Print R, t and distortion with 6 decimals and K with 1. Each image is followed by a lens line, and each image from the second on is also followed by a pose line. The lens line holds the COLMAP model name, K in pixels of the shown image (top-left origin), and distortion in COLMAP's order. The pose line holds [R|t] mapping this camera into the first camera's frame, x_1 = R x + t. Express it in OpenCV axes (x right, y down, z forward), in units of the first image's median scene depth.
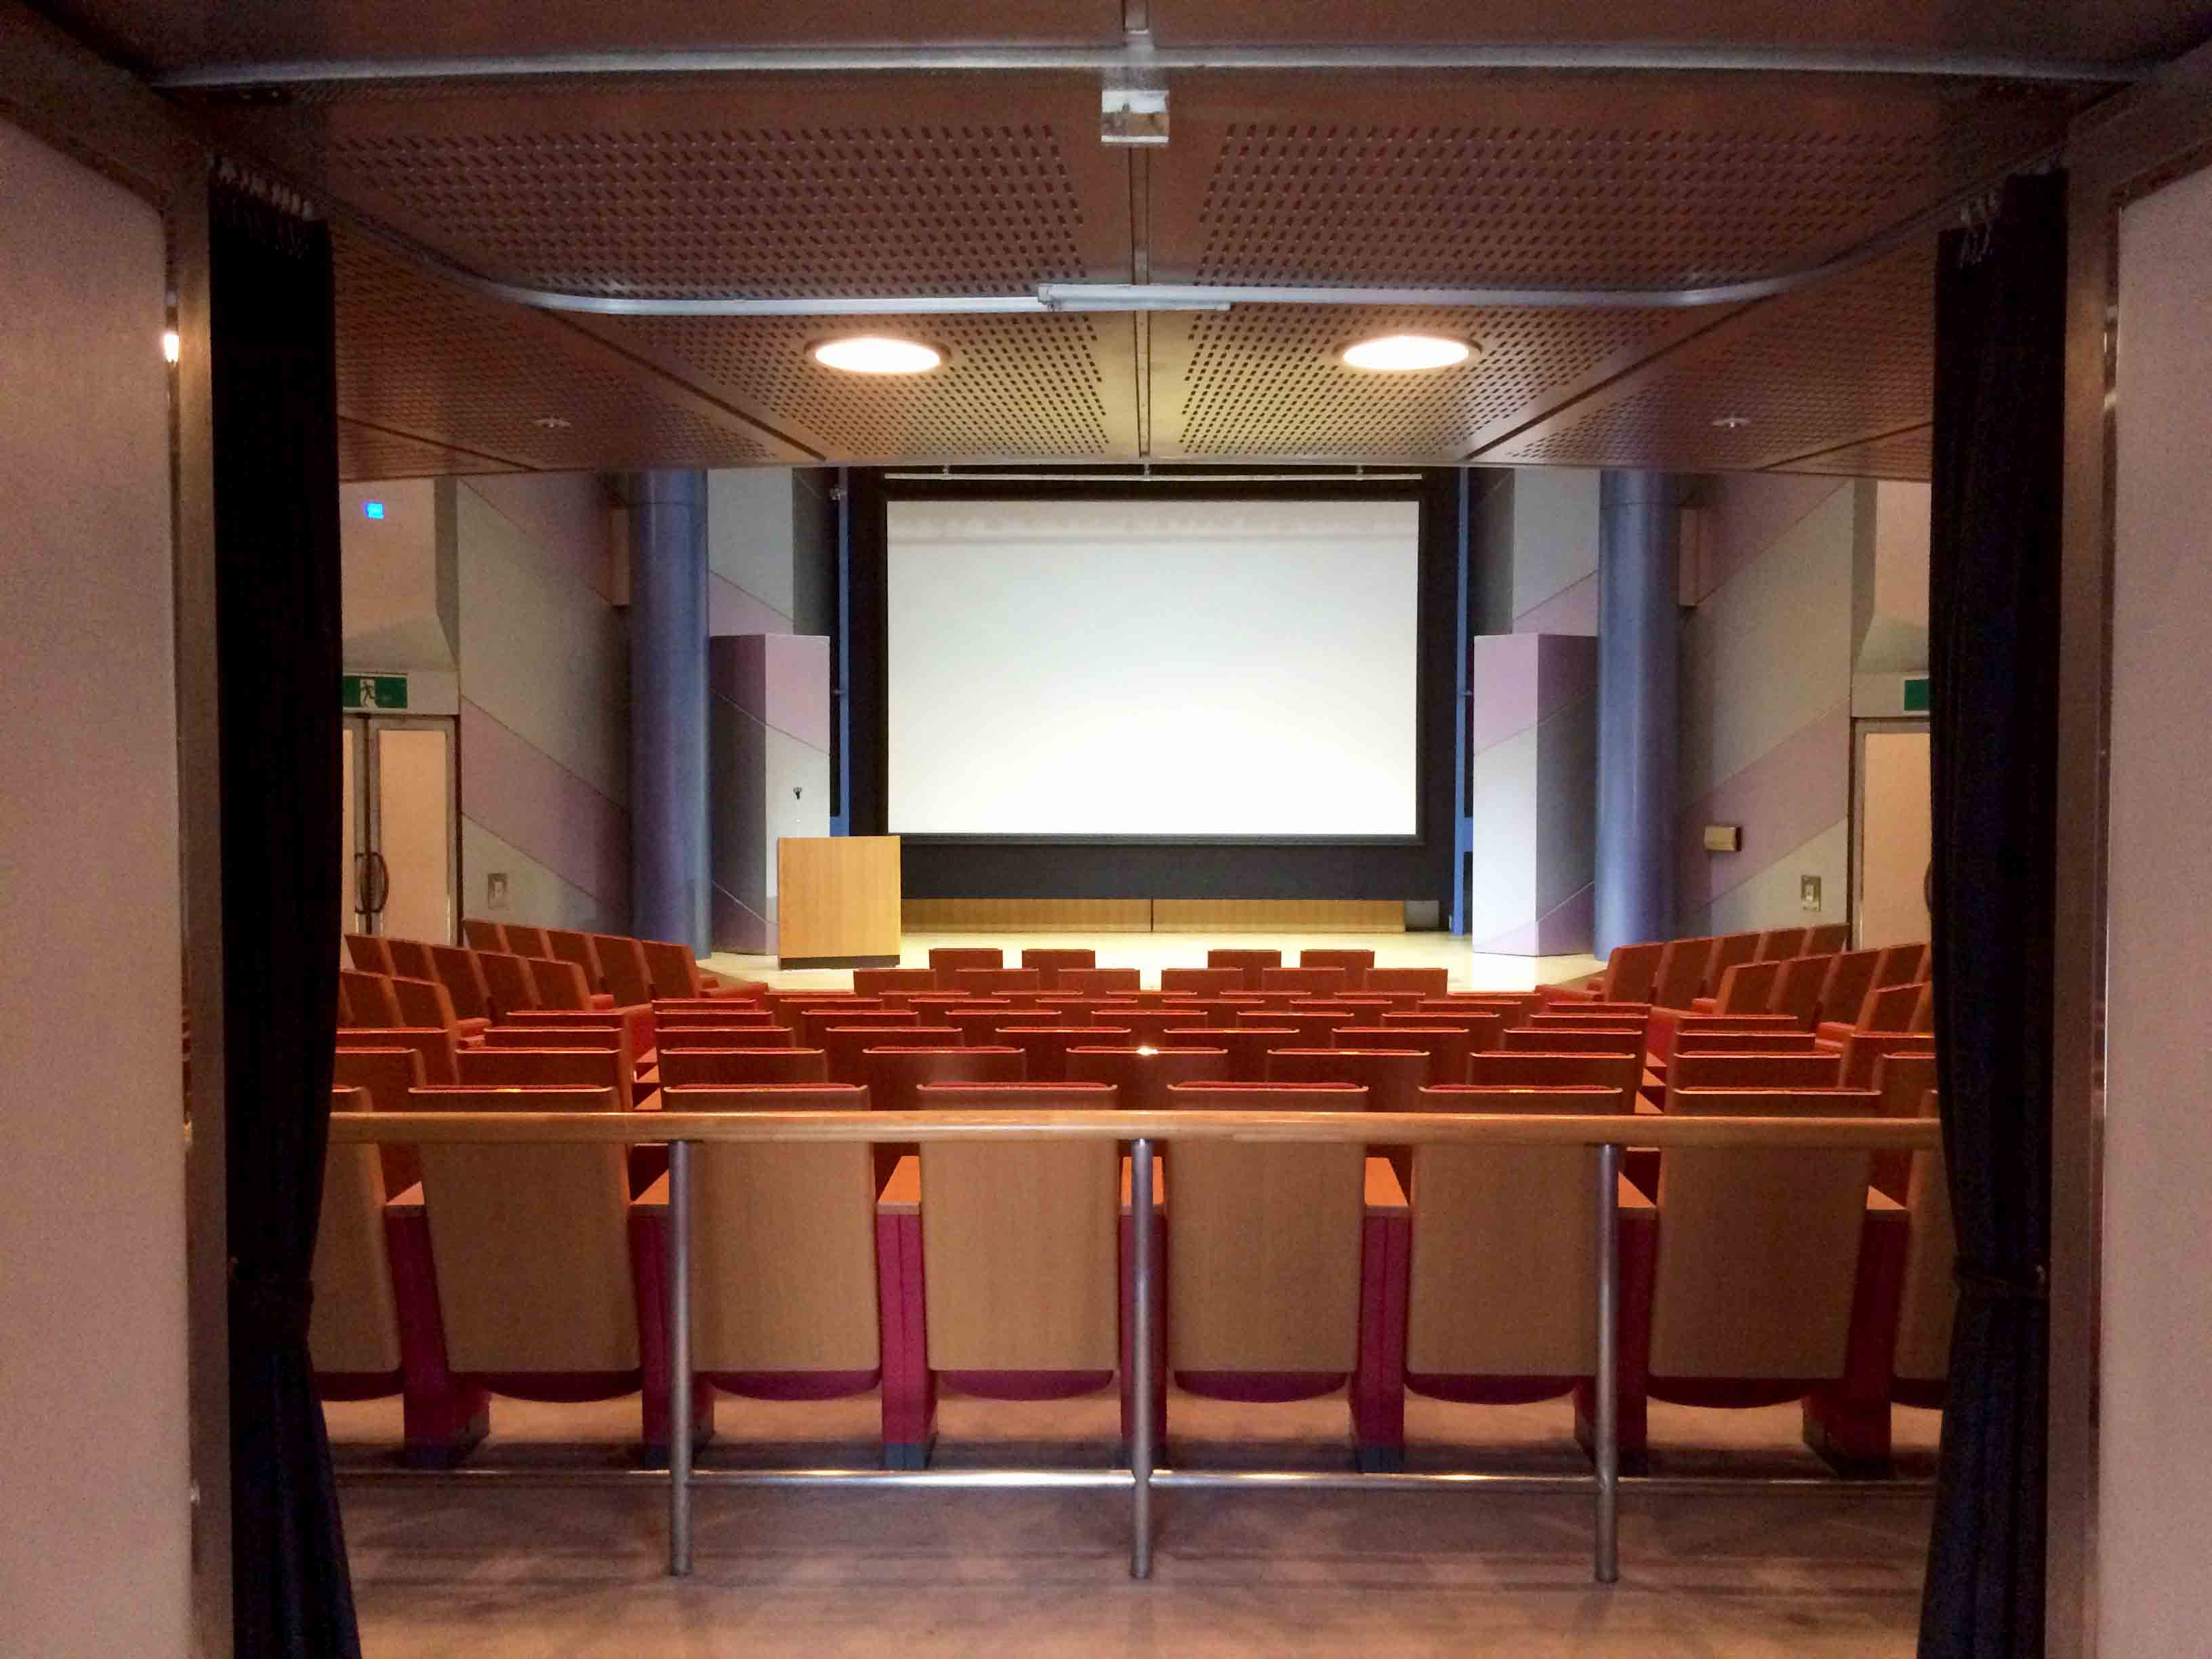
lens RADIAL K [[1837.6, 0, 1105.3], [0, 1837.6, 823.9], [0, 0, 1]] dist [0.015785, -0.022190]
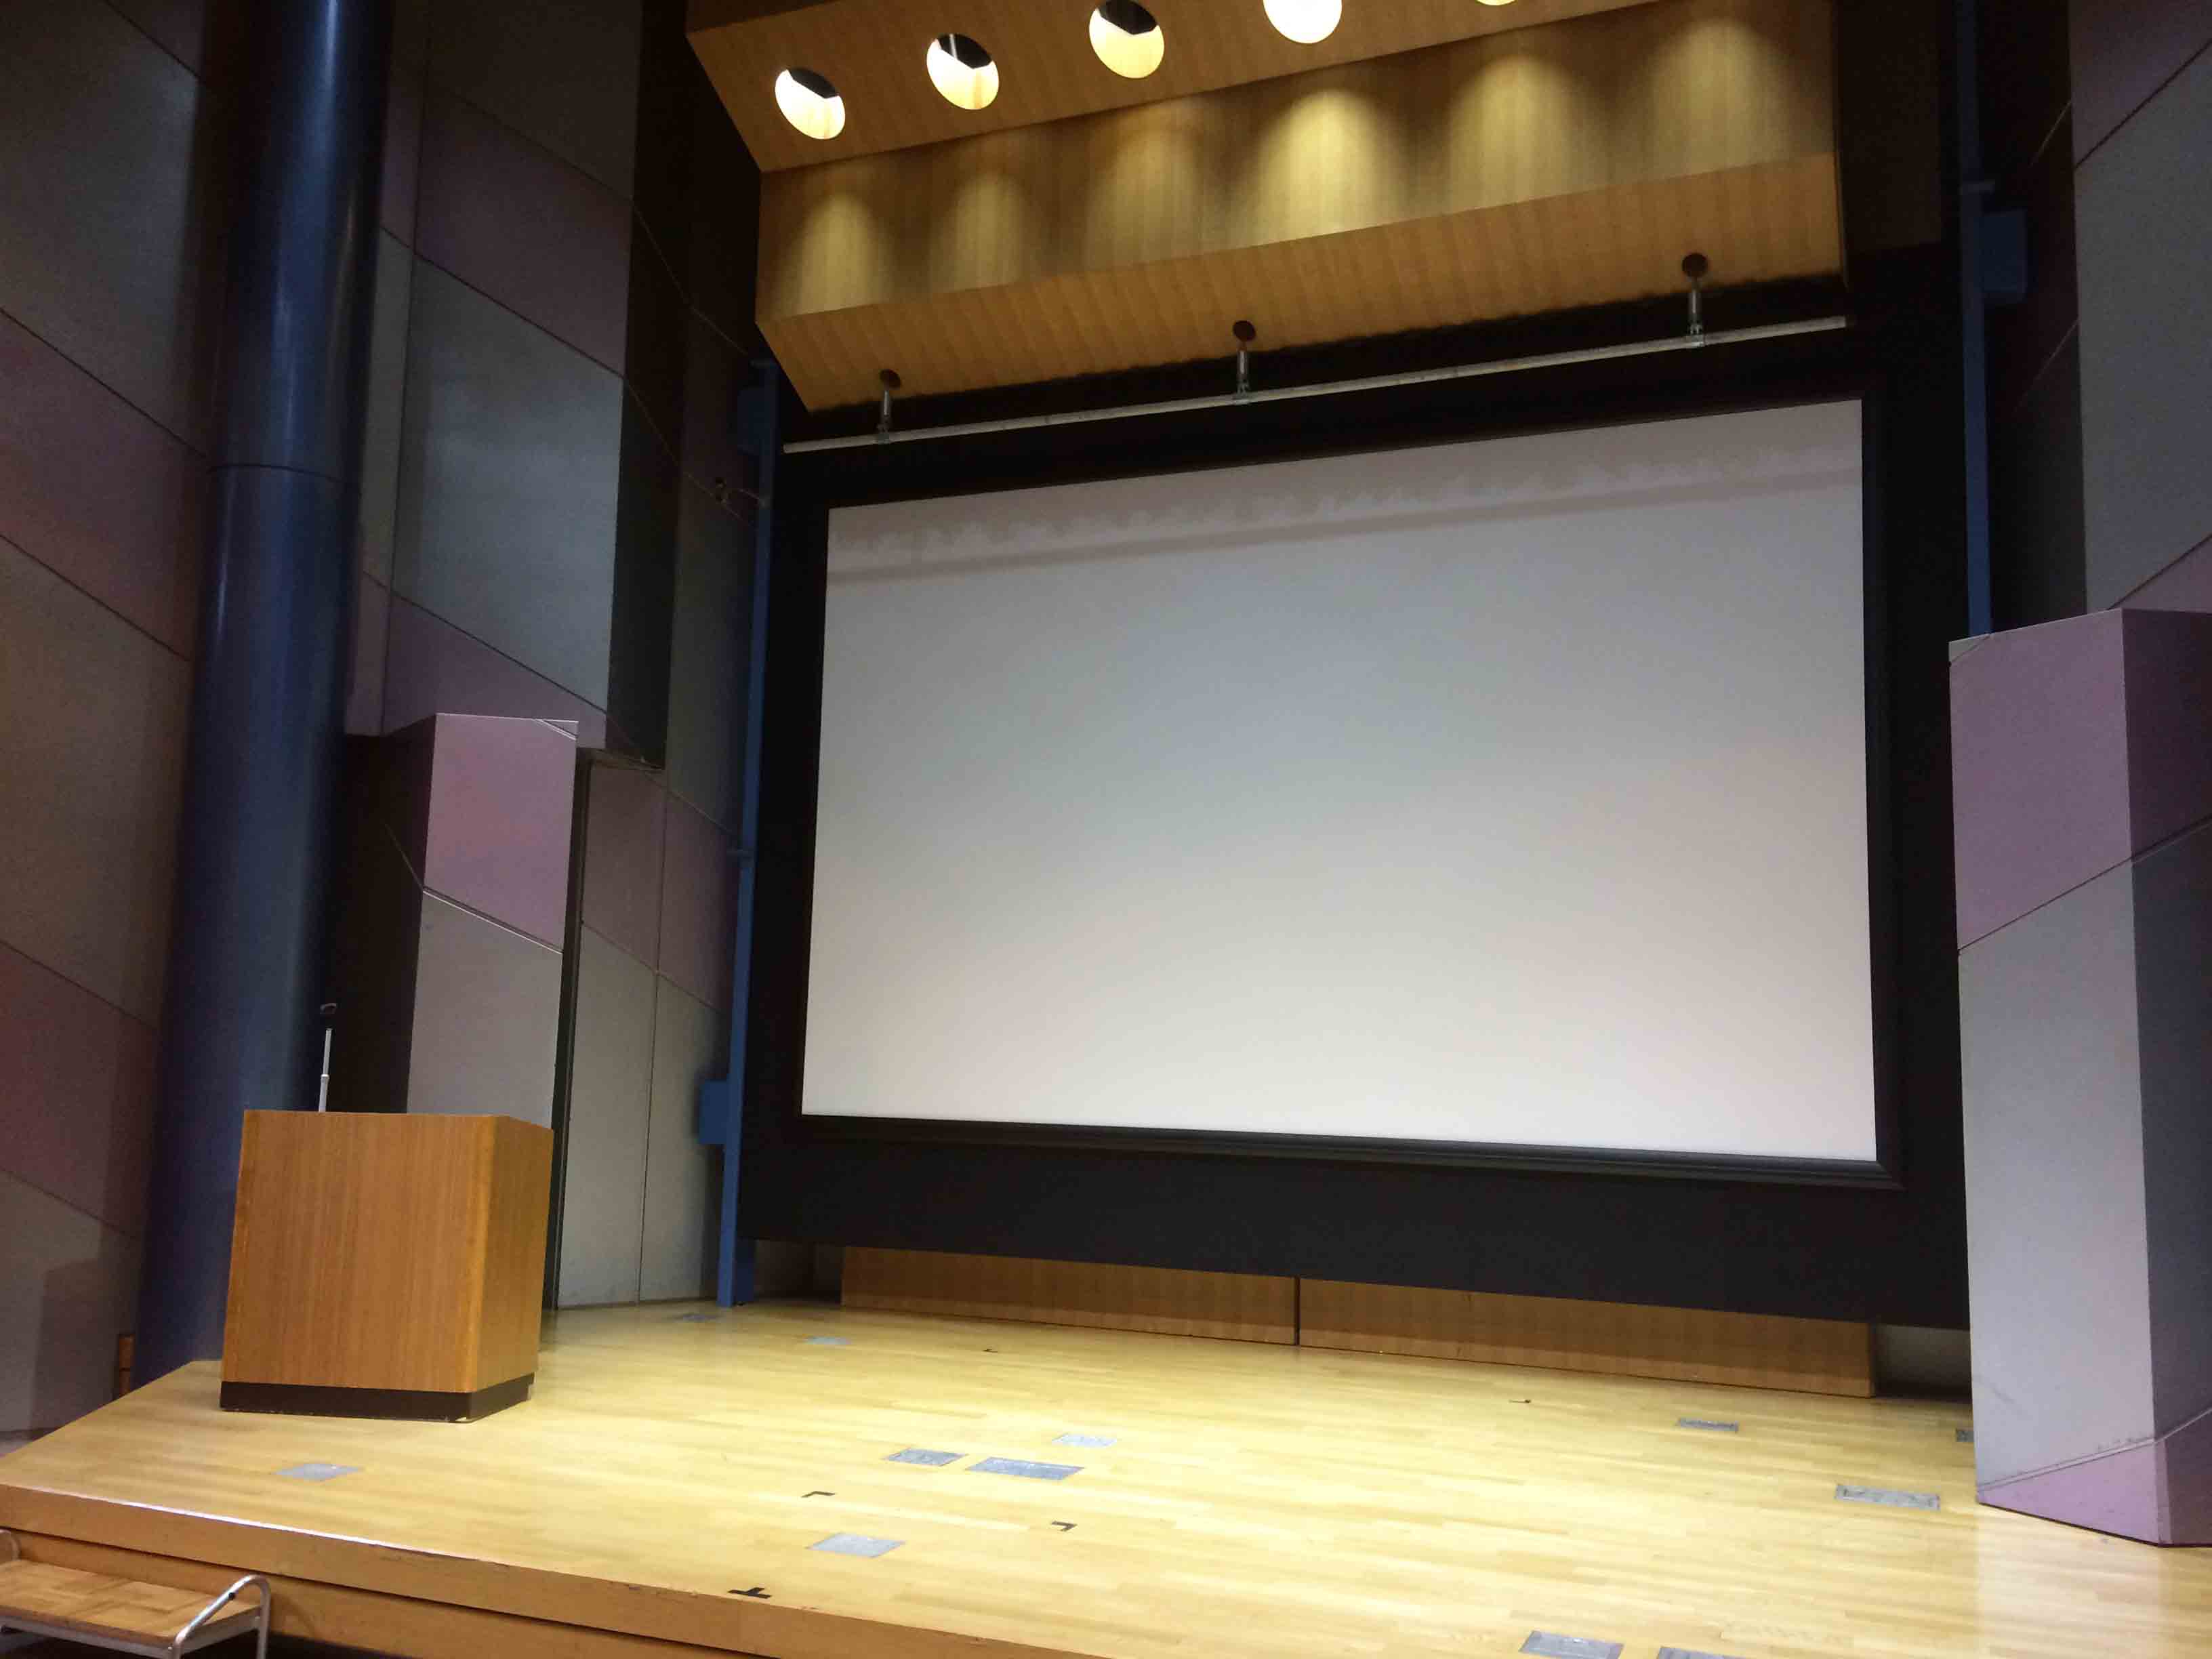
lens RADIAL K [[1837.6, 0, 1119.4], [0, 1837.6, 837.4], [0, 0, 1]] dist [0.015785, -0.022190]
pose [[0.930881, -0.020627, -0.364740, 0.182325], [-0.035878, 0.988416, -0.147465, 0.000358], [0.363556, 0.150359, 0.919358, 0.606358]]
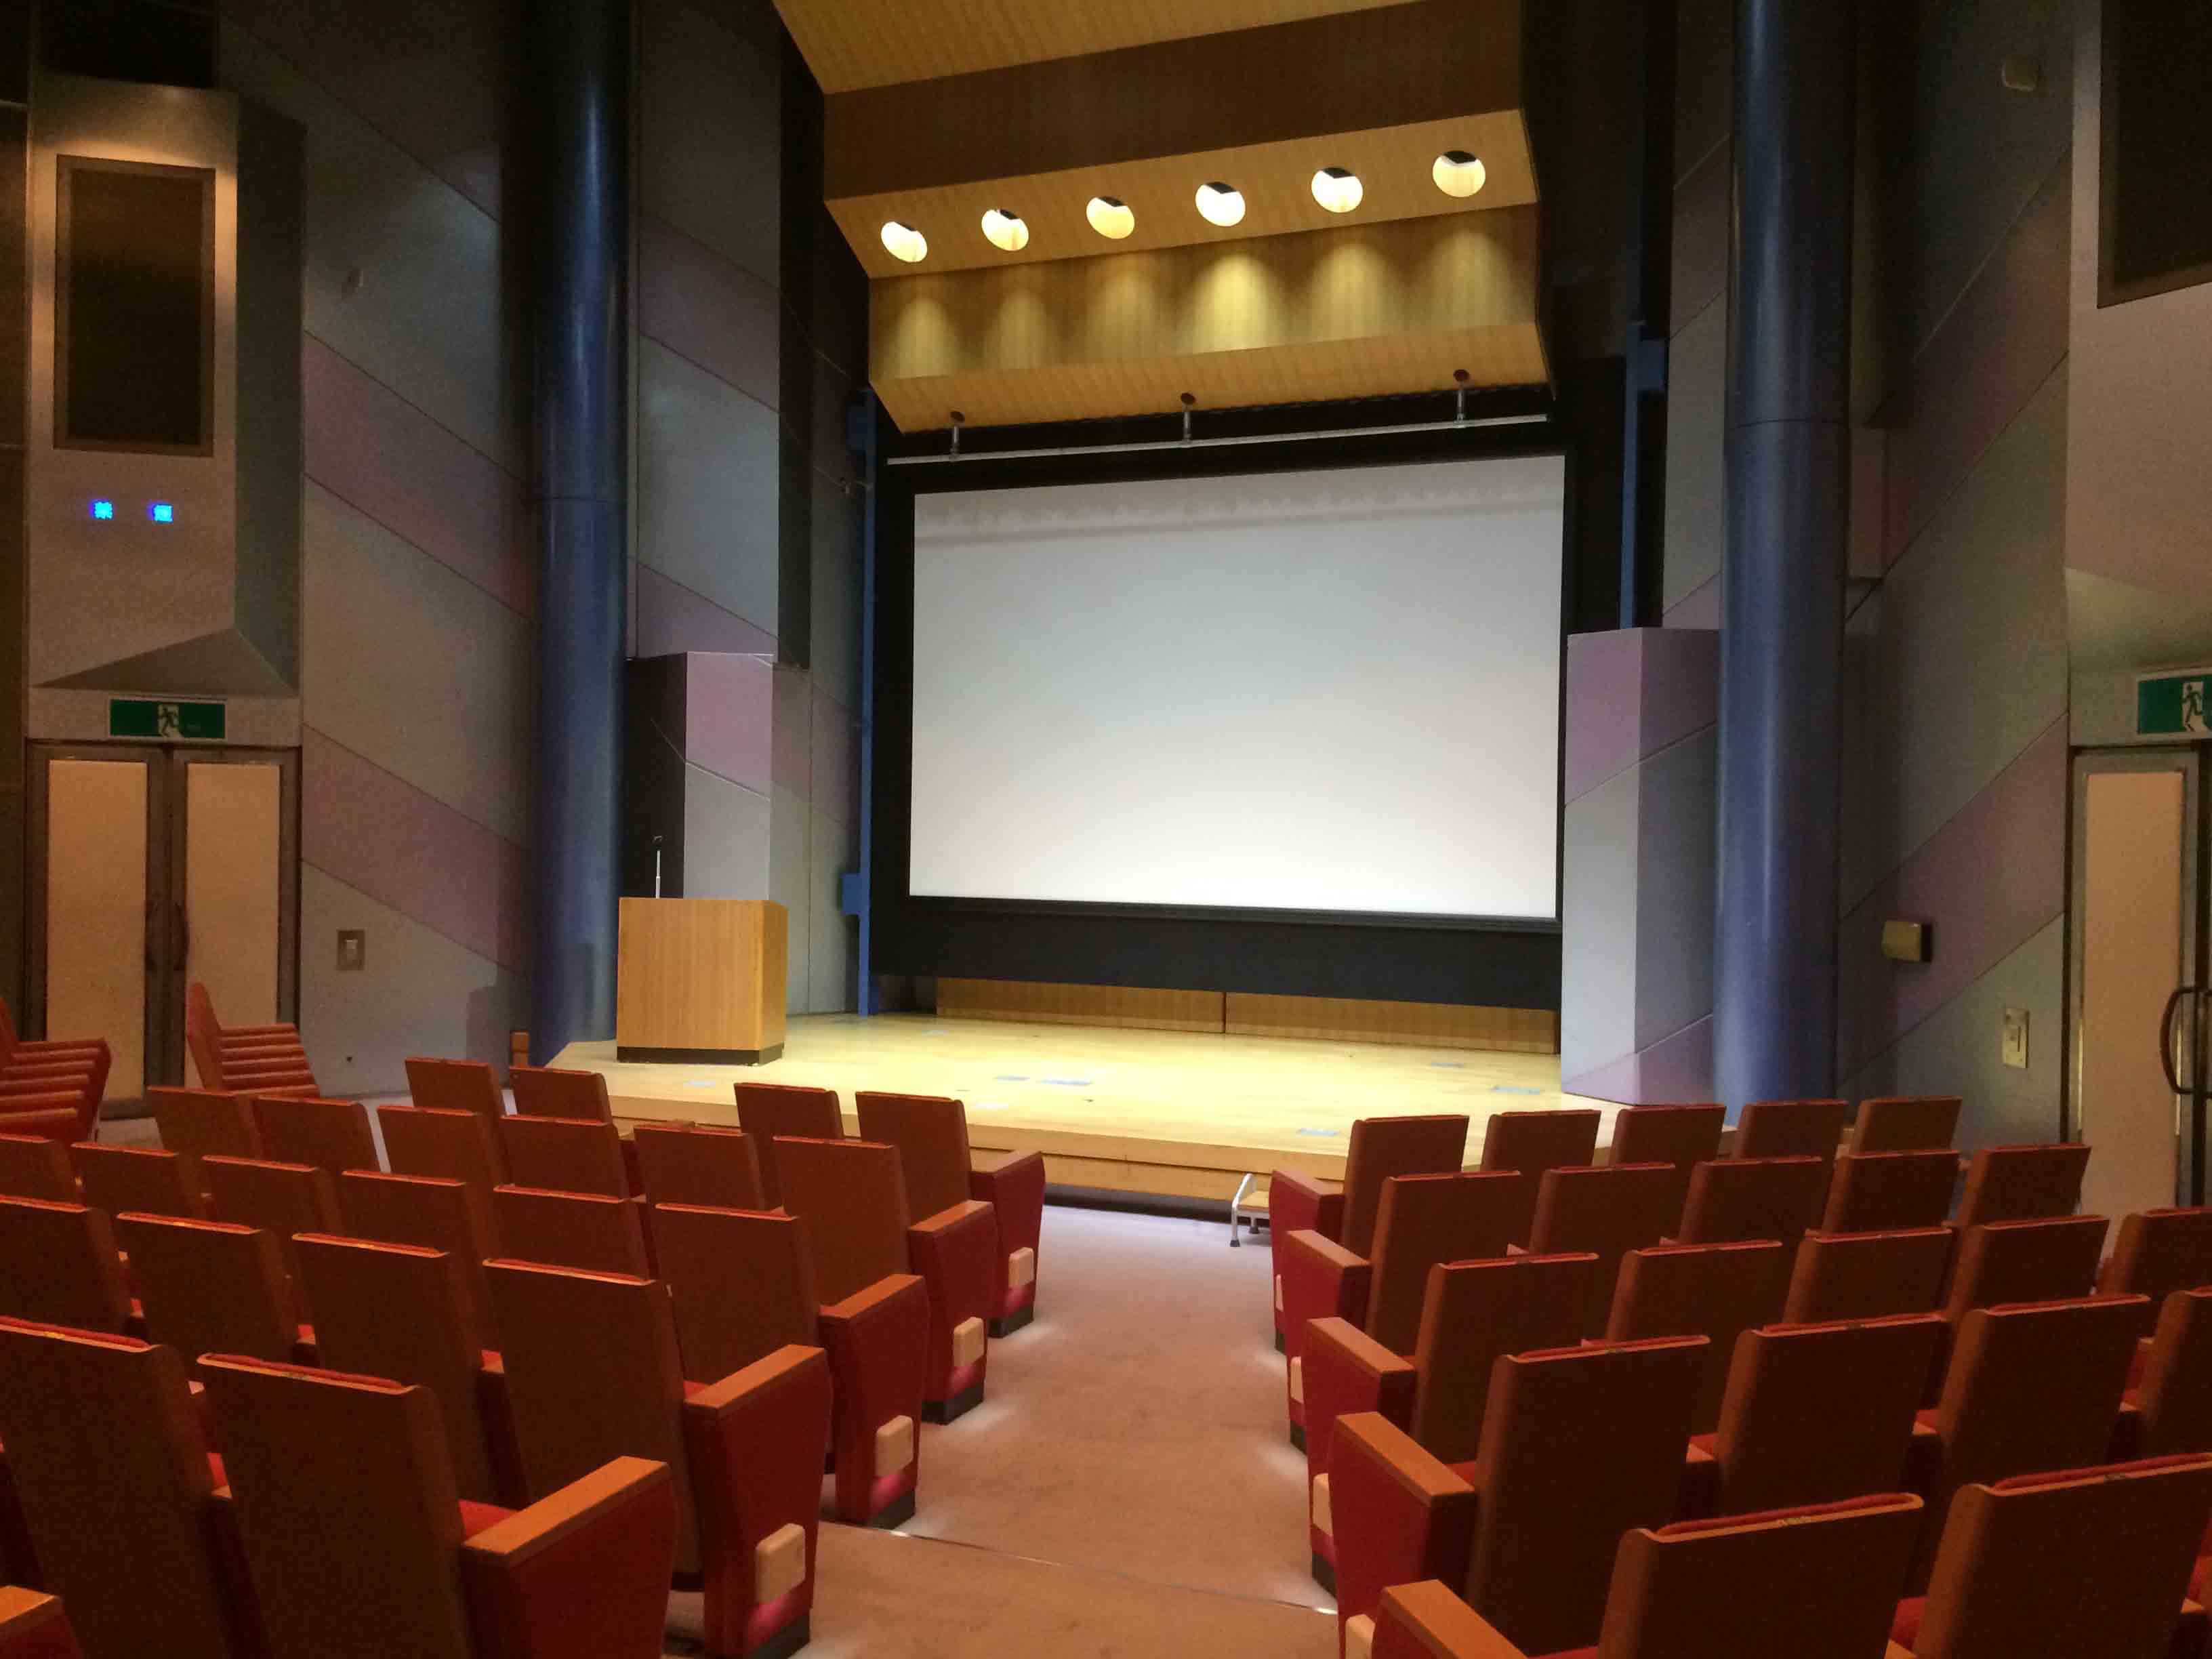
lens RADIAL K [[1837.6, 0, 1118.9], [0, 1837.6, 840.4], [0, 0, 1]] dist [0.015785, -0.022190]
pose [[0.932477, 0.016818, -0.360837, 0.300748], [-0.025633, 0.999478, -0.019656, -0.007083], [0.360318, 0.027578, 0.932422, 0.301525]]
